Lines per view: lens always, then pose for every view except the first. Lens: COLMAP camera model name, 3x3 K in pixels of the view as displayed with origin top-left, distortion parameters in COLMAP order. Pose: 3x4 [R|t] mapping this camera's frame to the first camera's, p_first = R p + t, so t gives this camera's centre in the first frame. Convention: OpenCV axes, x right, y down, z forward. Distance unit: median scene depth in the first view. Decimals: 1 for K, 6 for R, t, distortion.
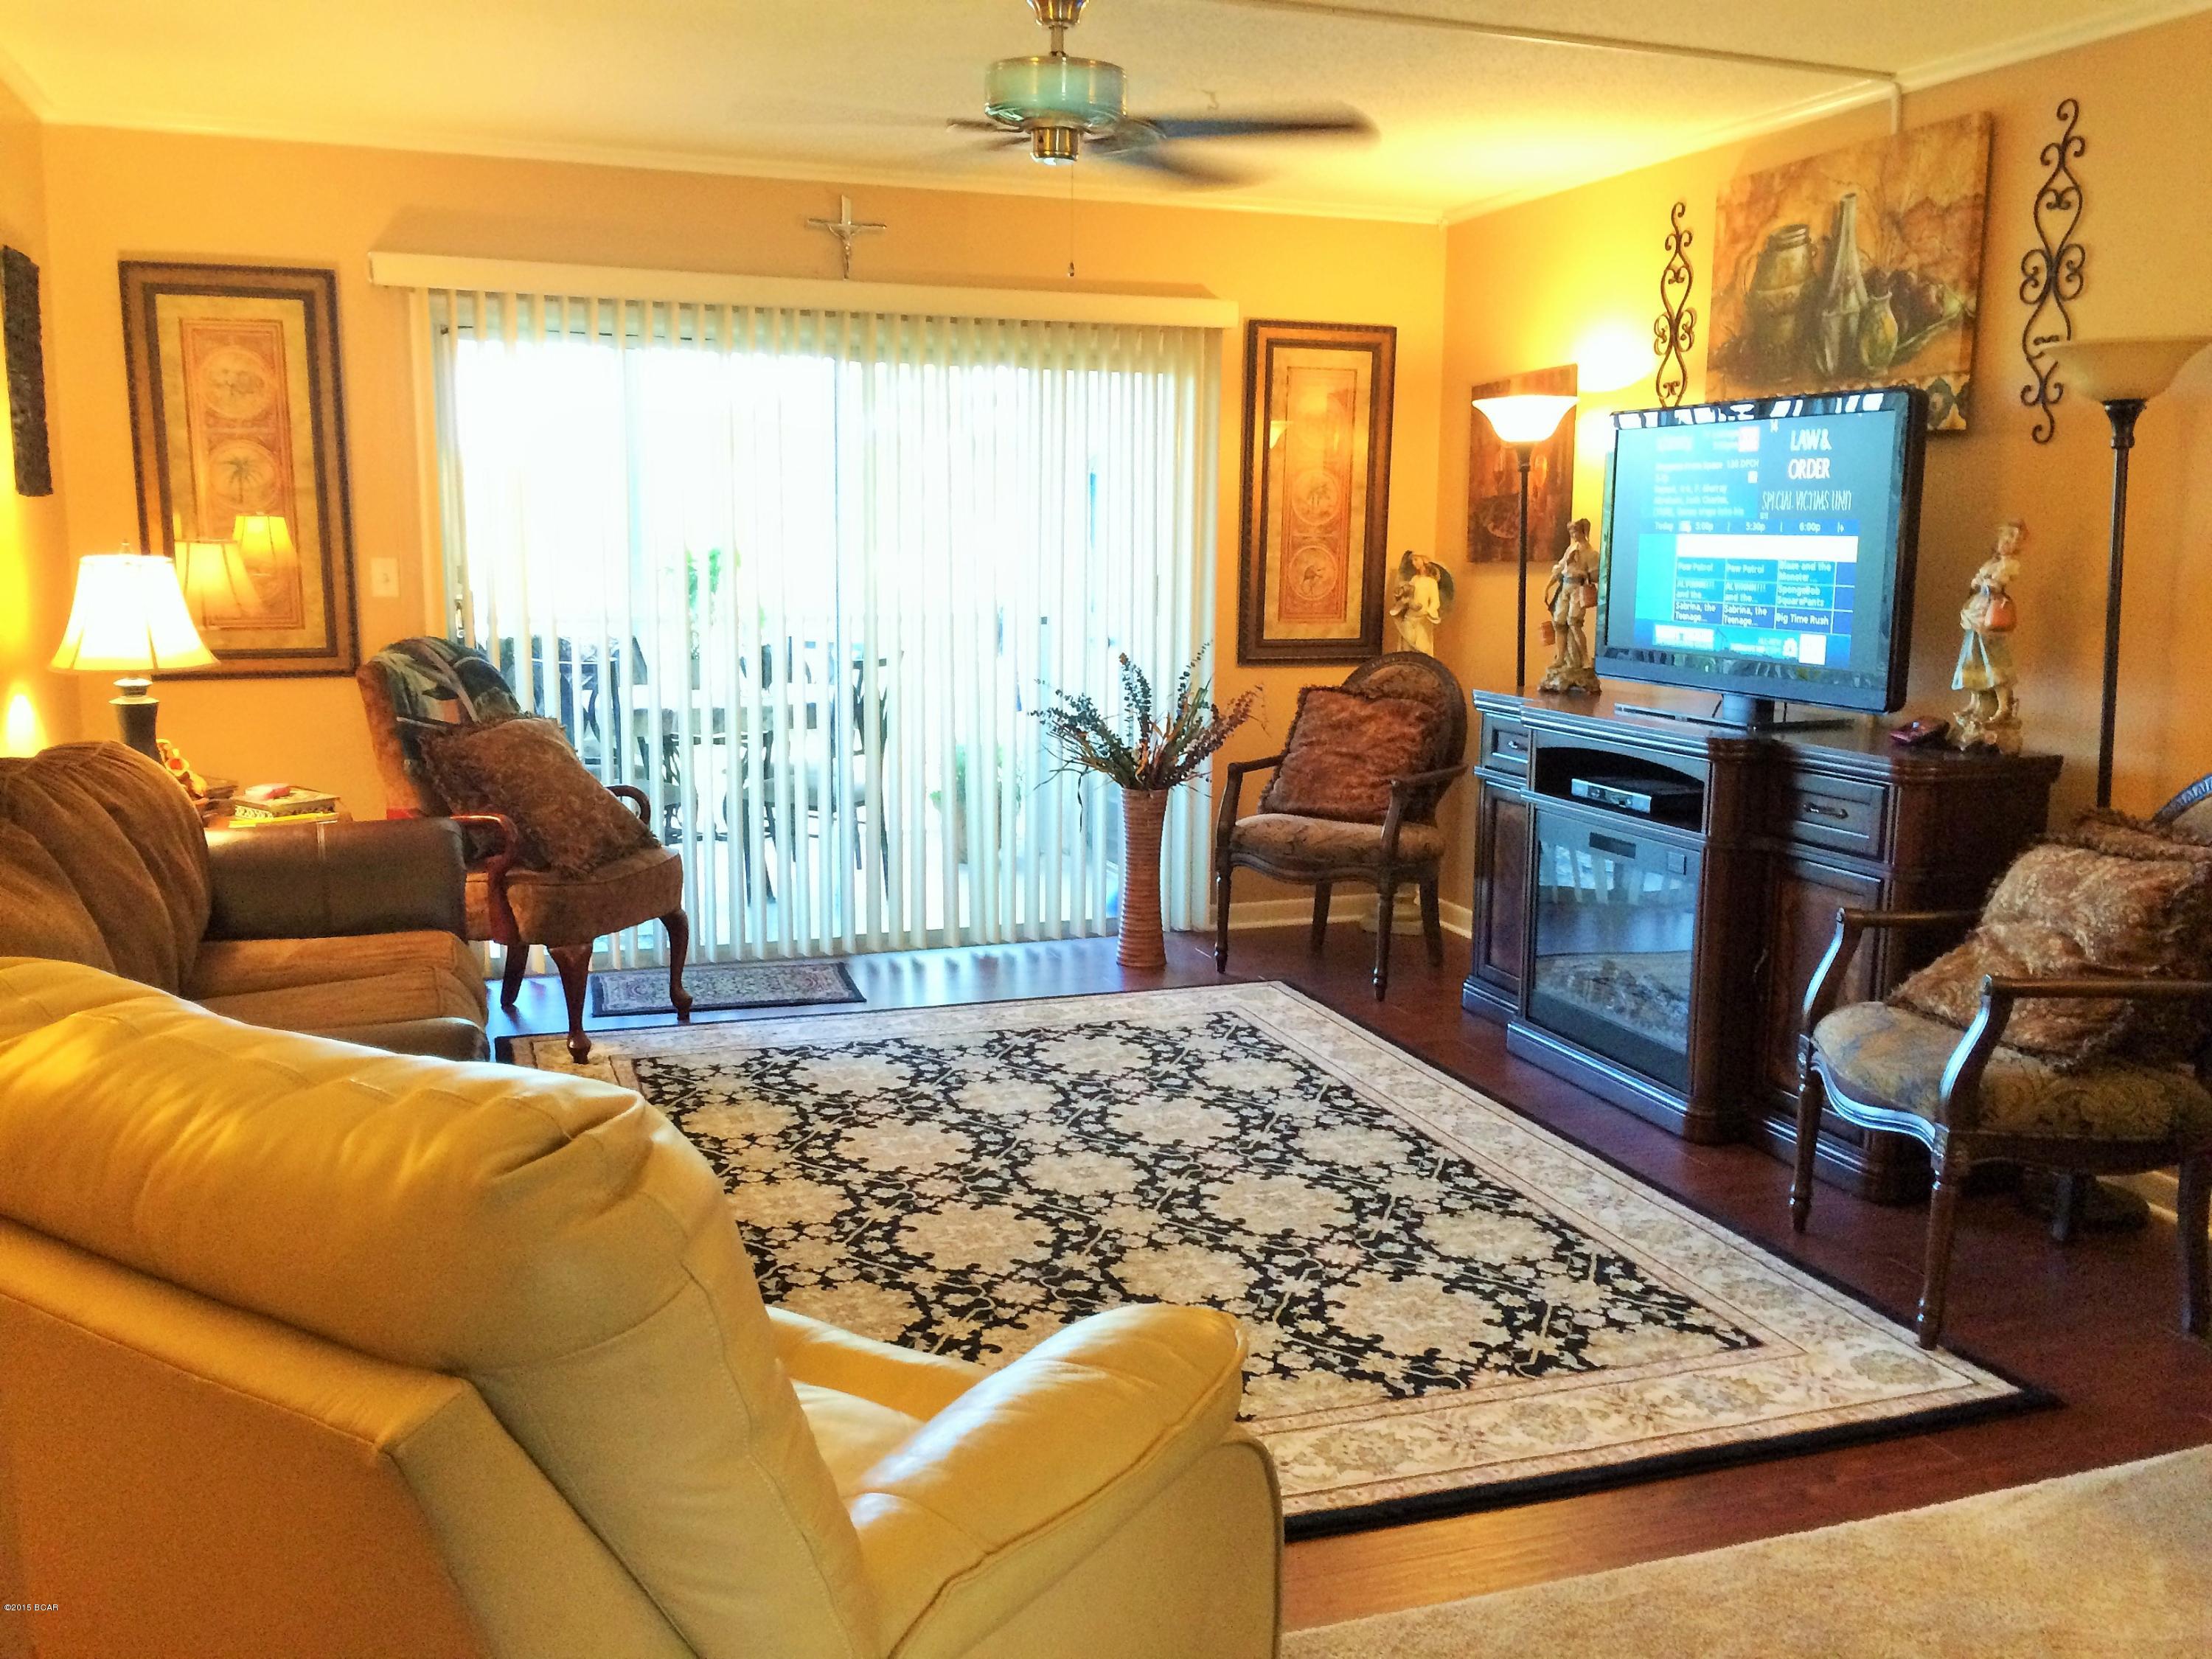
lens RADIAL K [[1890.5, 0, 1100.4], [0, 1890.5, 818.5], [0, 0, 1]] dist [0.084620, -0.111722]
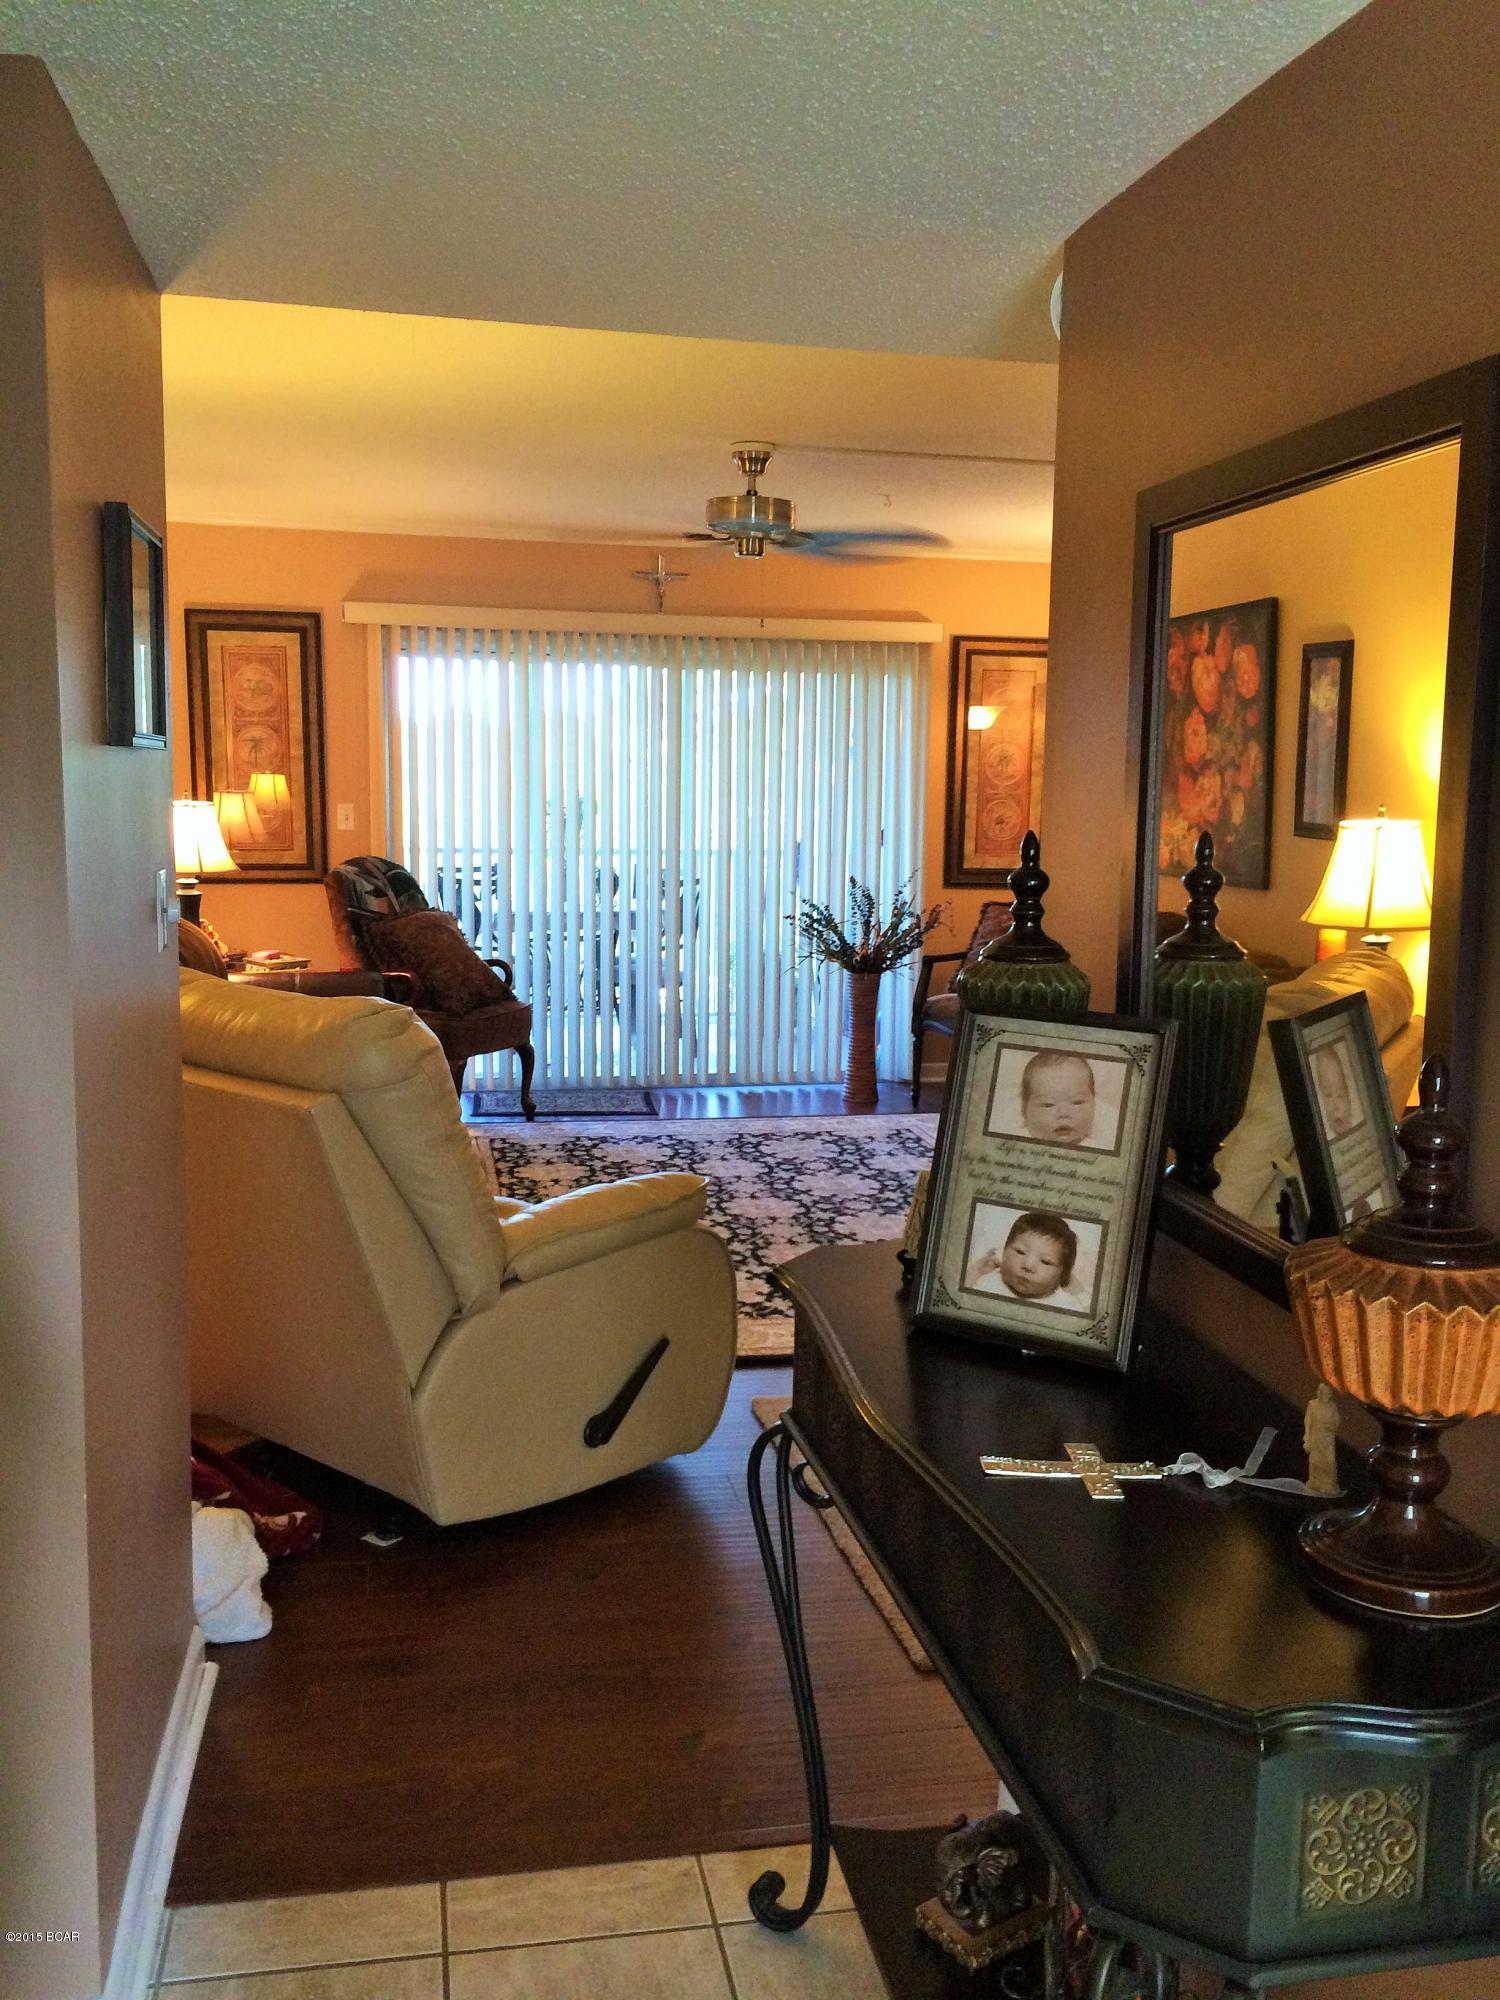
lens RADIAL K [[1710.7, 0, 750.0], [0, 1710.7, 1000.0], [0, 0, 1]] dist [0.086697, -0.116508]
pose [[0.990278, 0.023697, -0.137072, 0.130420], [-0.027383, 0.999311, -0.025067, 0.043281], [0.136383, 0.028576, 0.990244, -0.293017]]
